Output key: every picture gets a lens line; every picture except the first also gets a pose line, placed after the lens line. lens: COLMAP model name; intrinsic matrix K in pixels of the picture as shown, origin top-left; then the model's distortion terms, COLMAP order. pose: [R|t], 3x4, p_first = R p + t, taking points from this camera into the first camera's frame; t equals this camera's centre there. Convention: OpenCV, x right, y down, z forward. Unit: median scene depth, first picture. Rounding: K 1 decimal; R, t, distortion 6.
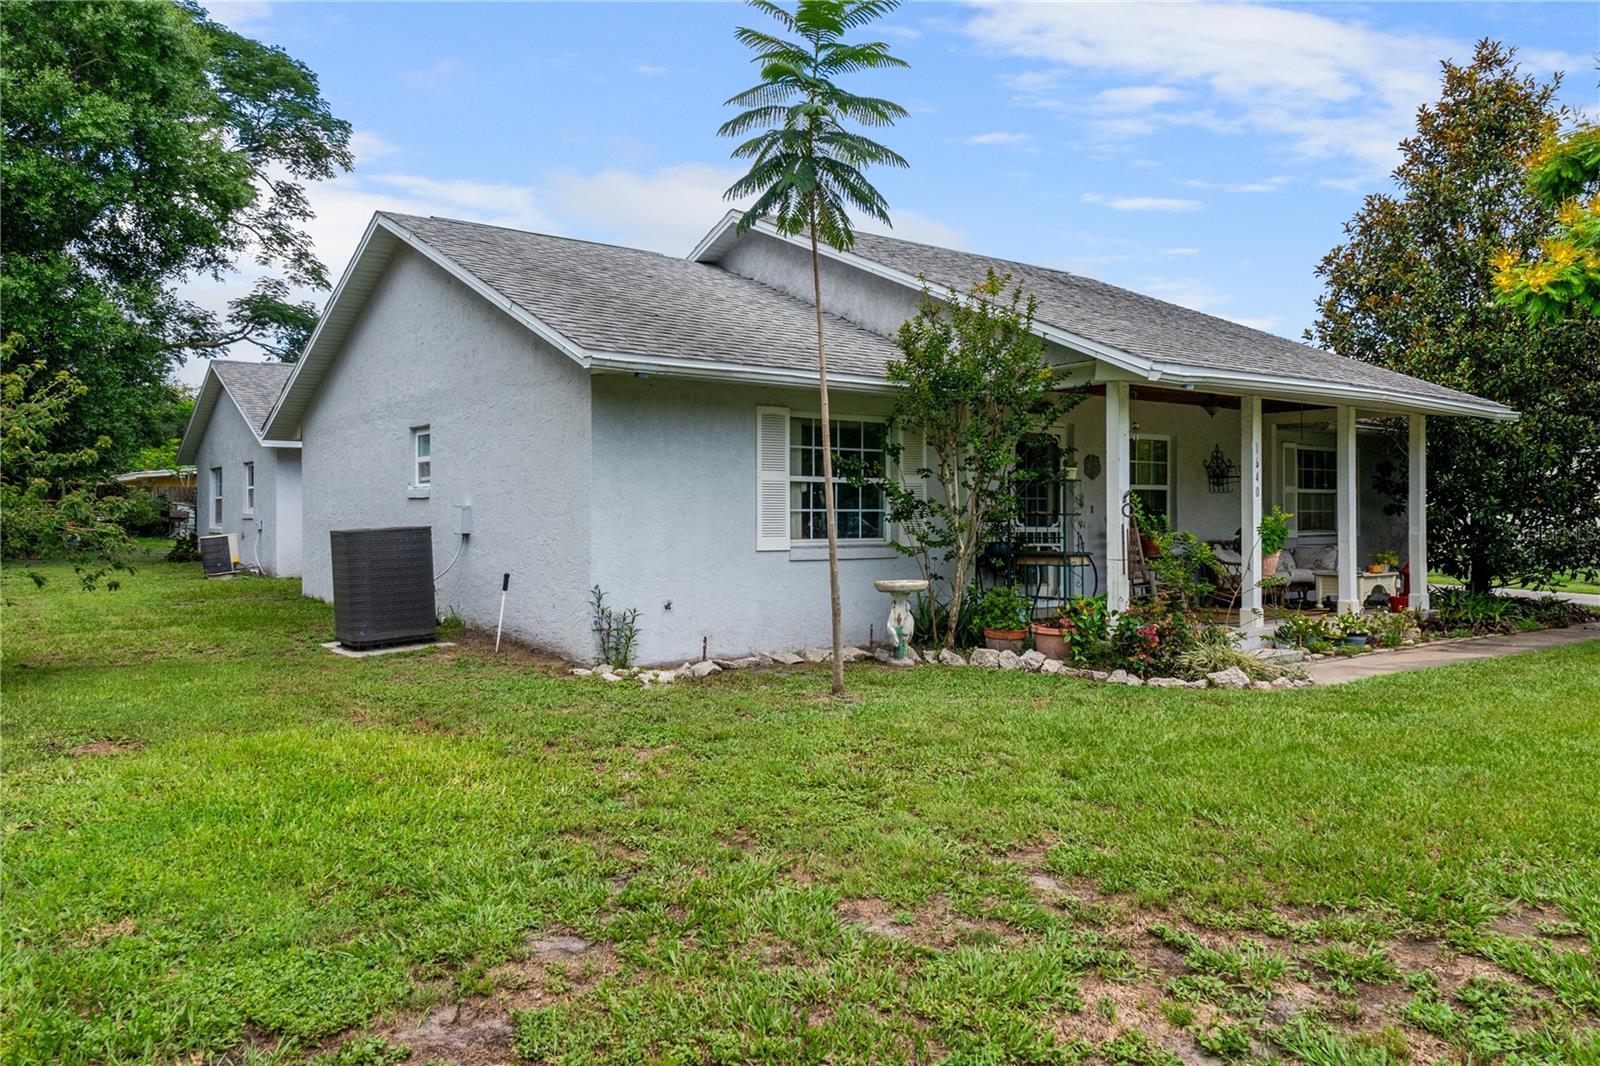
lens RADIAL K [[1121.5, 0, 801.2], [0, 1121.5, 517.9], [0, 0, 1]] dist [-0.002957, -0.005109]
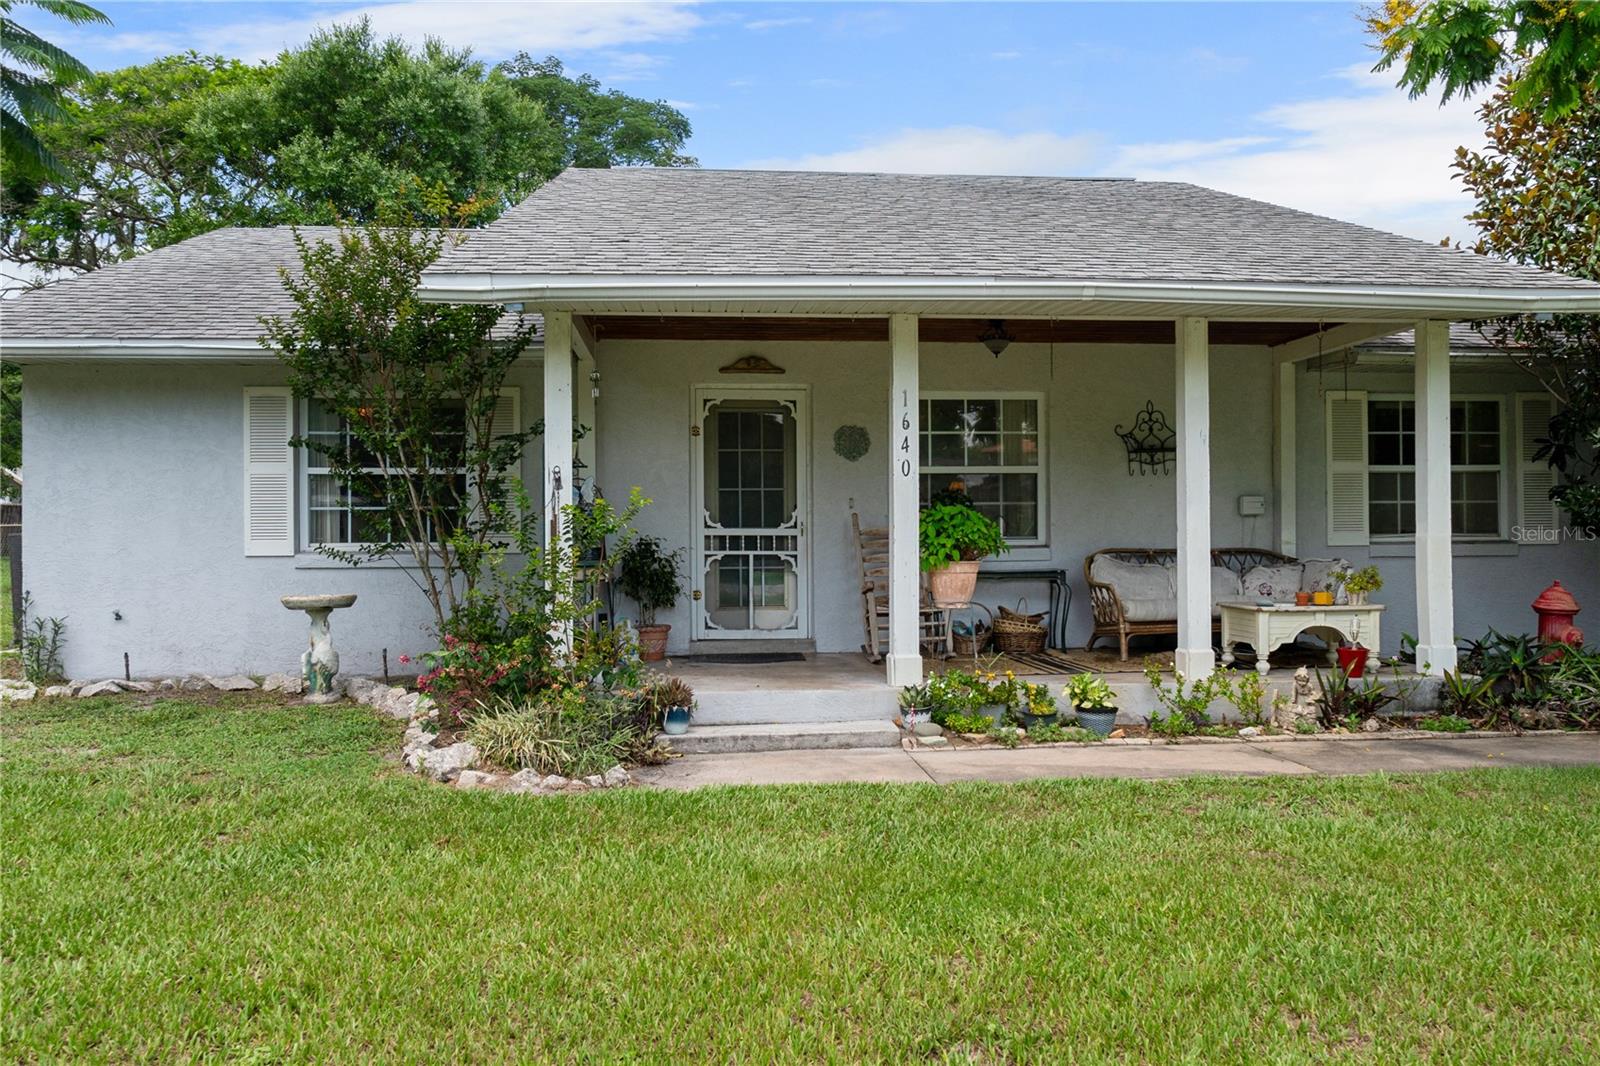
lens RADIAL K [[1121.5, 0, 801.2], [0, 1121.5, 517.9], [0, 0, 1]] dist [-0.002957, -0.005109]
pose [[0.851833, -0.002923, -0.523805, 0.614241], [0.004215, 0.999990, 0.001273, 0.000662], [0.523797, -0.003292, 0.851837, 0.392278]]
